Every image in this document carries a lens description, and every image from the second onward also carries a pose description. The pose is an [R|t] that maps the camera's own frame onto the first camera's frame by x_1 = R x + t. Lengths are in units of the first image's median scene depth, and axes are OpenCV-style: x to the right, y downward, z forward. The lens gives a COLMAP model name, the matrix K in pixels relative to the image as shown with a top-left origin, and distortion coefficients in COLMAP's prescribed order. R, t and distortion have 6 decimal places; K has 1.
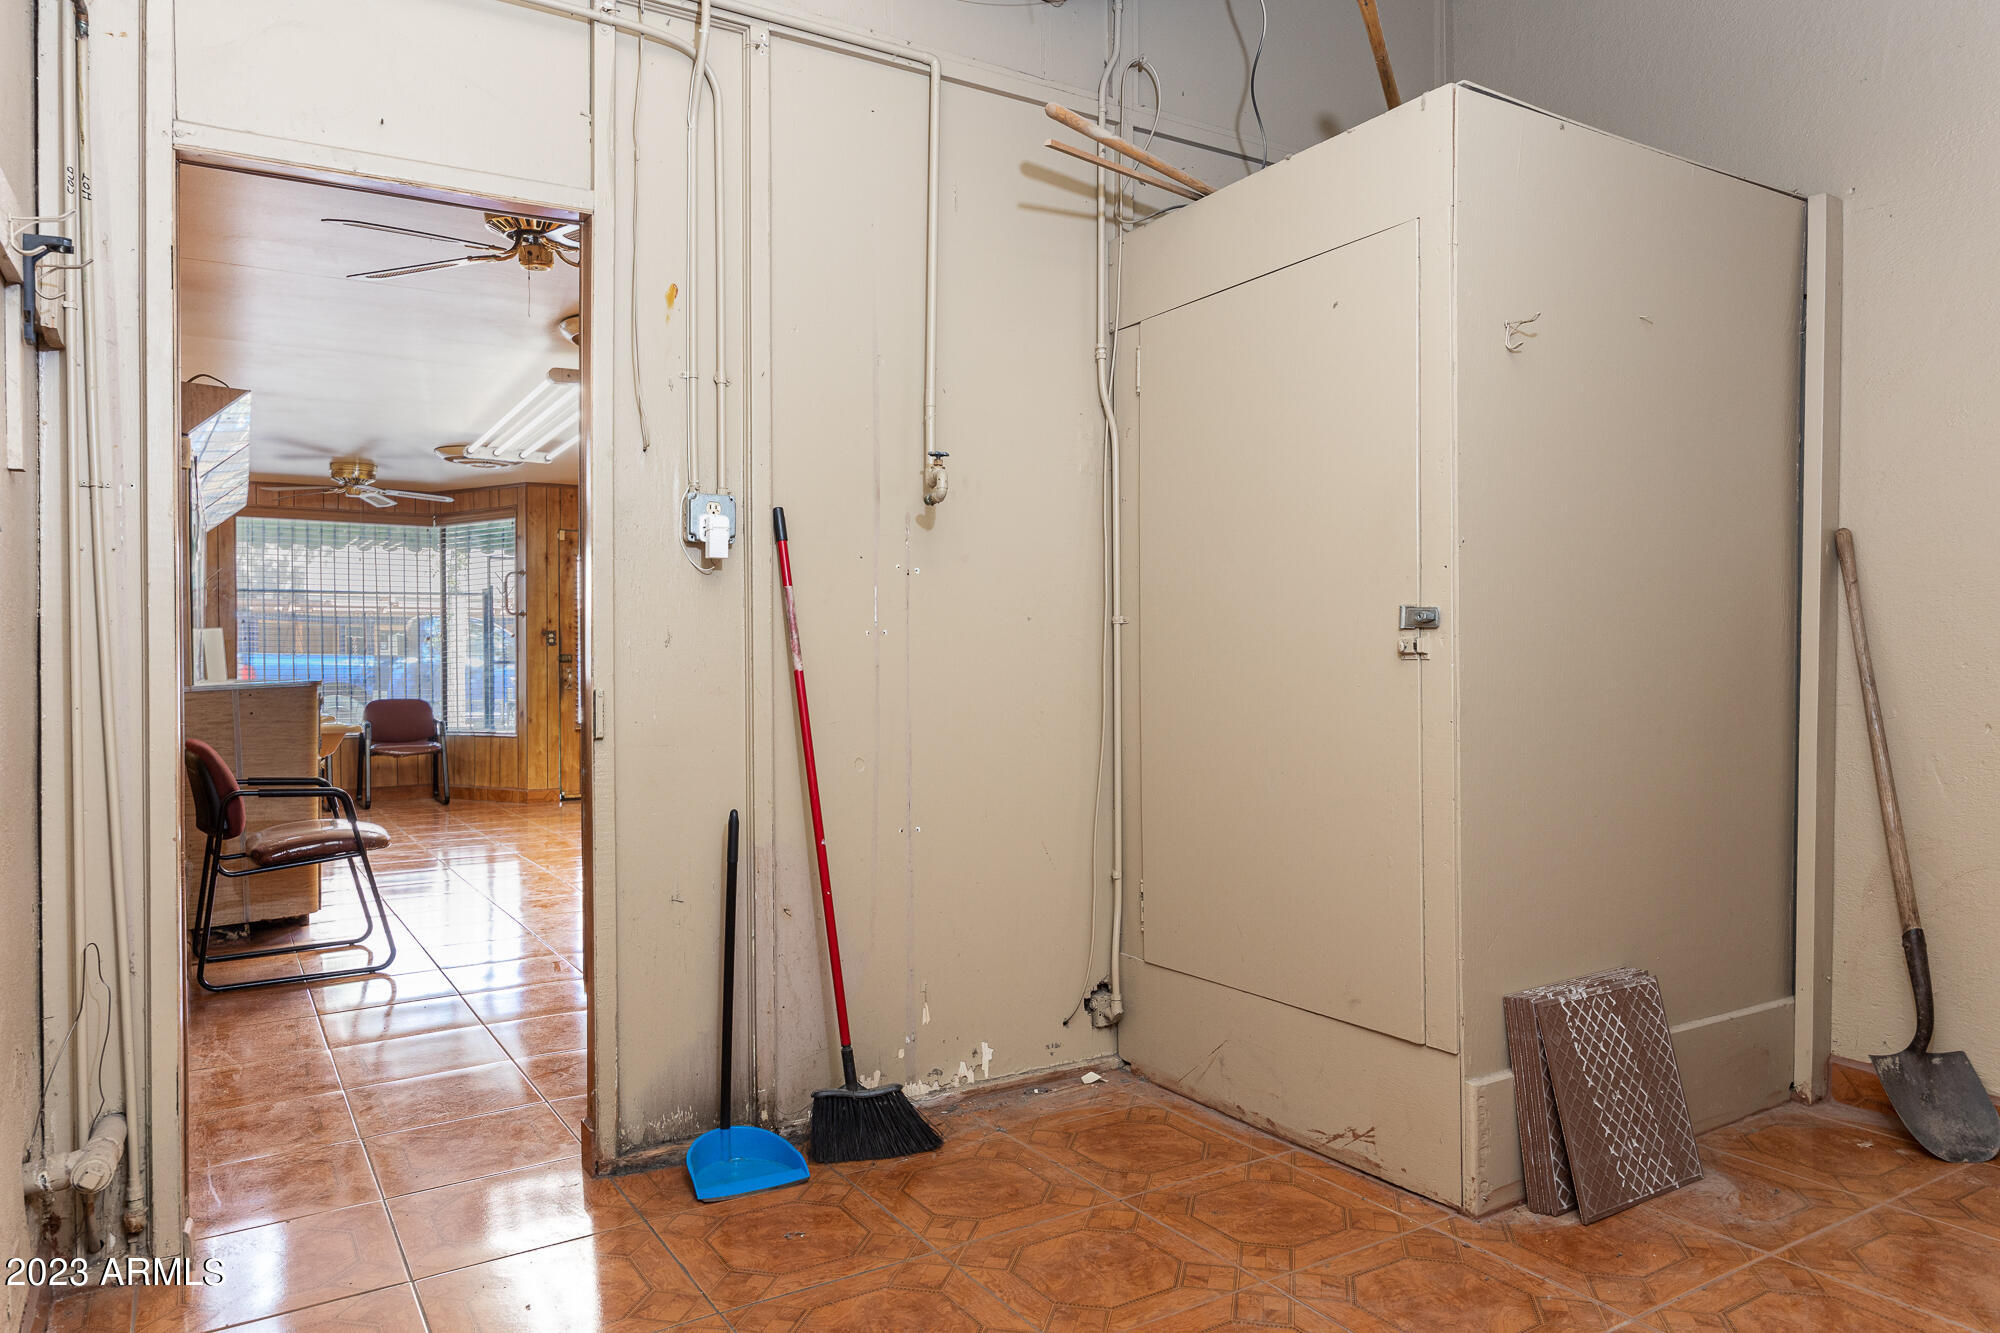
lens RADIAL K [[1306.6, 0, 1002.0], [0, 1306.6, 670.7], [0, 0, 1]] dist [0.001246, 0.000222]
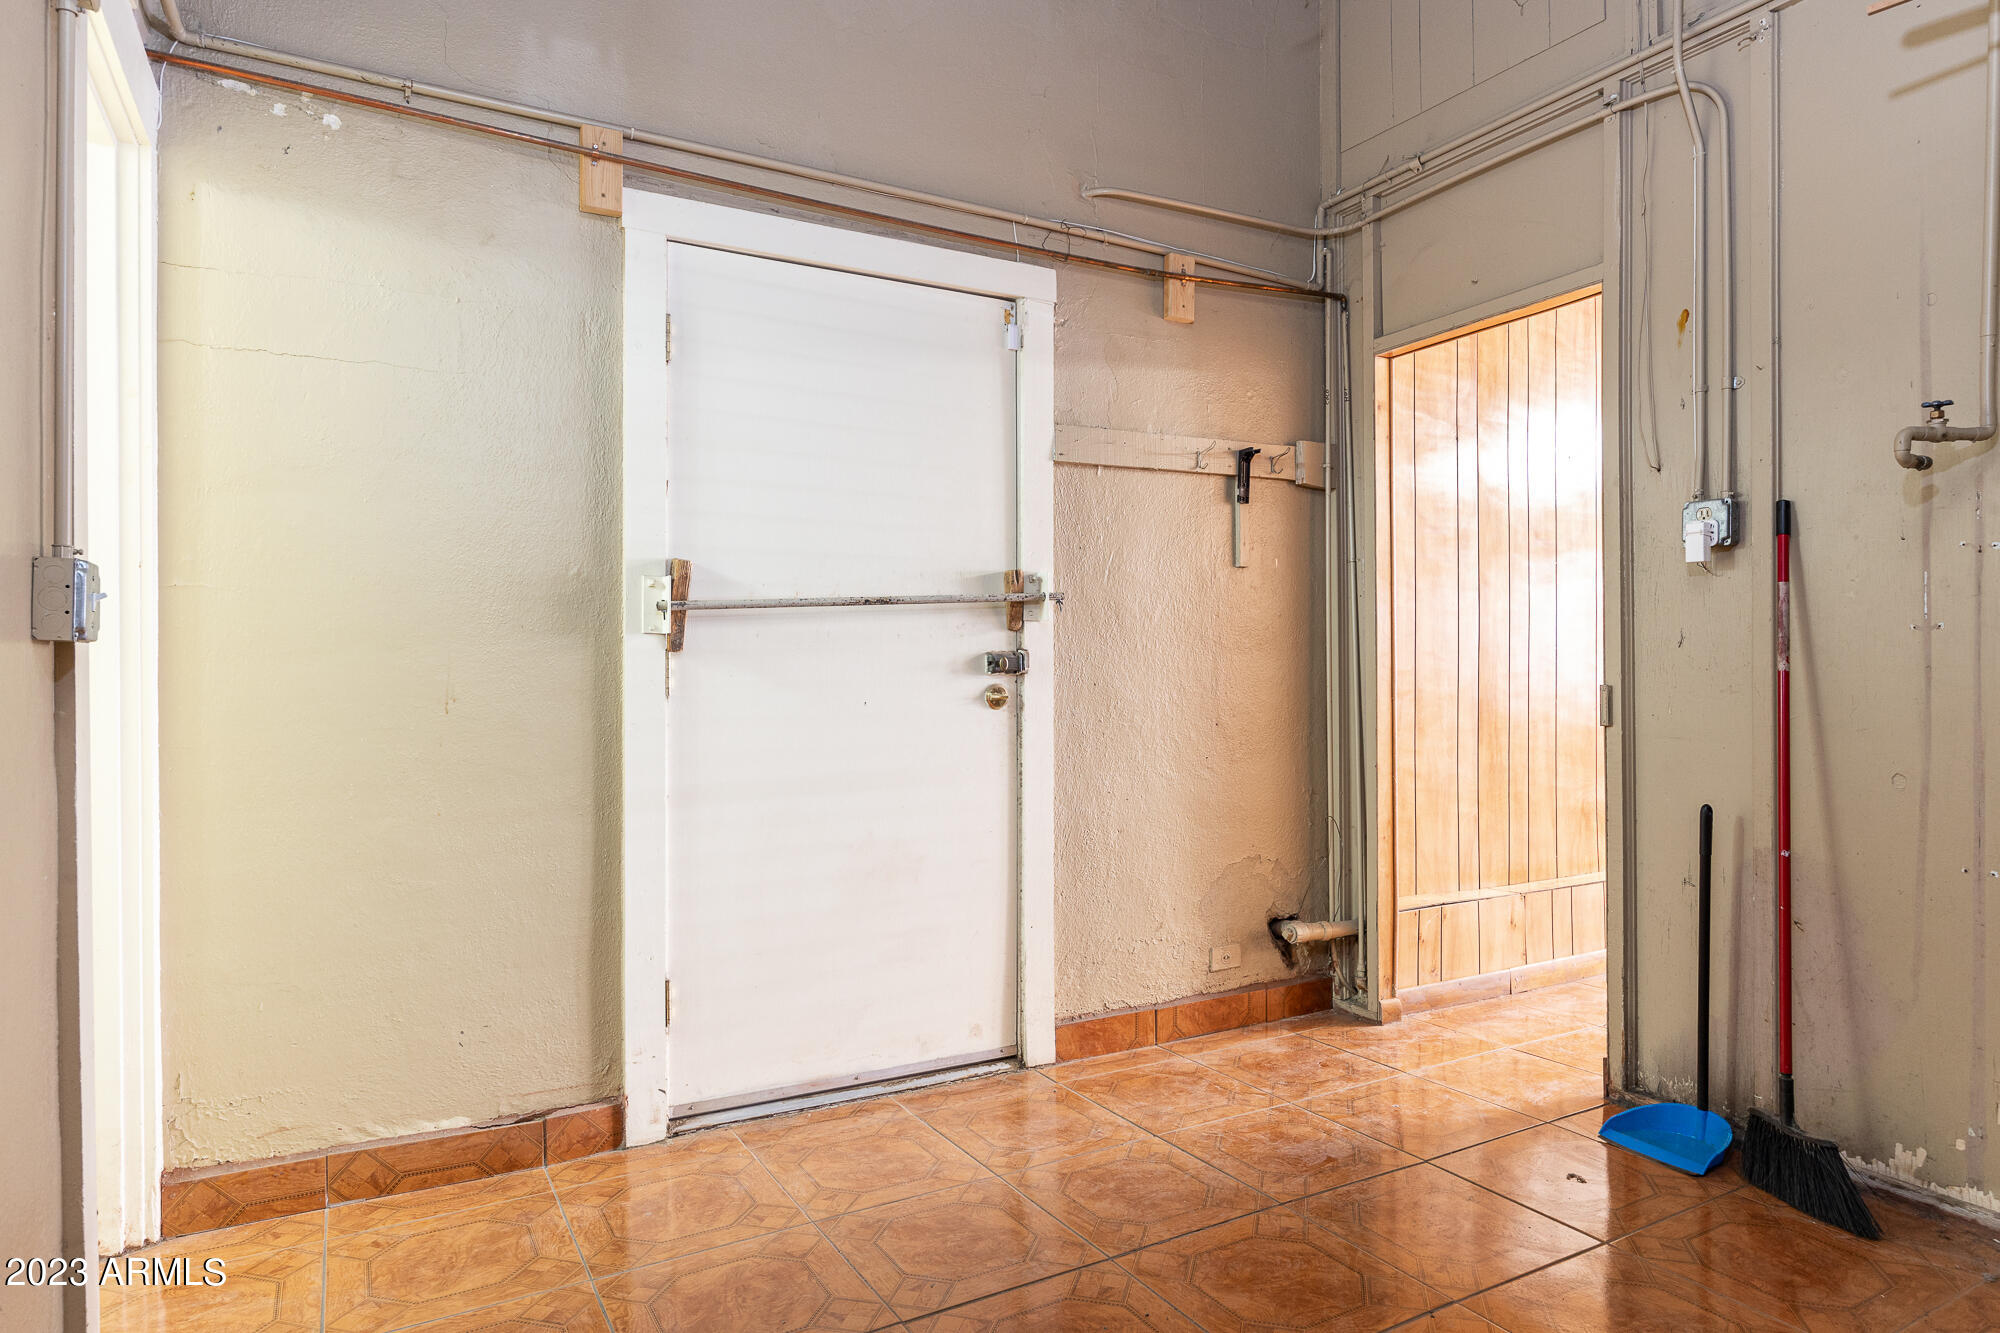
lens RADIAL K [[1187.4, 0, 1000.9], [0, 1187.4, 663.0], [0, 0, 1]] dist [-0.002659, -0.001077]
pose [[-0.039172, 0.007441, -0.999205, 0.735145], [-0.004779, 0.999959, 0.007634, -0.009327], [0.999221, 0.005074, -0.039135, 0.468725]]
